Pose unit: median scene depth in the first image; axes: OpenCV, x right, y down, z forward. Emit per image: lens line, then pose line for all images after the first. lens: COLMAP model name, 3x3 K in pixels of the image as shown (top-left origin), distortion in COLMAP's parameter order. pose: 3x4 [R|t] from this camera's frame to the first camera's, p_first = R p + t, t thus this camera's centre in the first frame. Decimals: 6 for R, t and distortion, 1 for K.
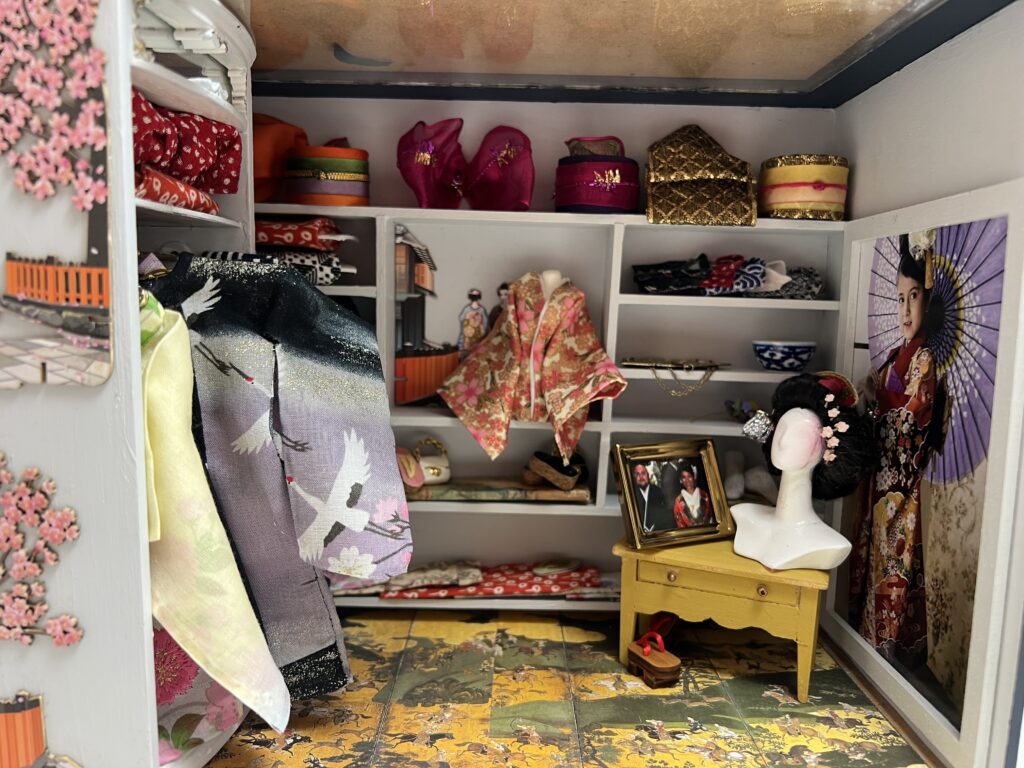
lens RADIAL K [[778.4, 0, 512.0], [0, 778.4, 384.0], [0, 0, 1]] dist [0.032821, -0.074586]
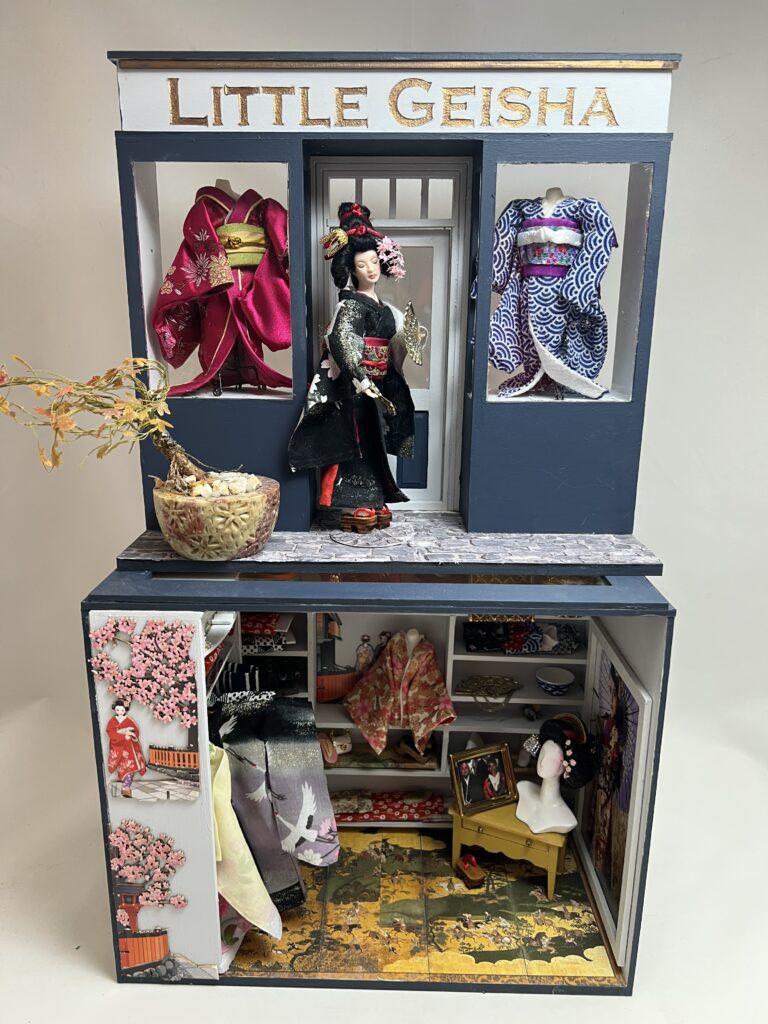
lens RADIAL K [[778.4, 0, 365.1], [0, 778.4, 484.0], [0, 0, 1]] dist [0.032821, -0.074586]
pose [[0.999487, -0.010616, -0.030232, 0.004435], [0.014405, 0.991668, 0.128015, -0.794970], [0.028621, -0.128384, 0.991311, -0.695734]]
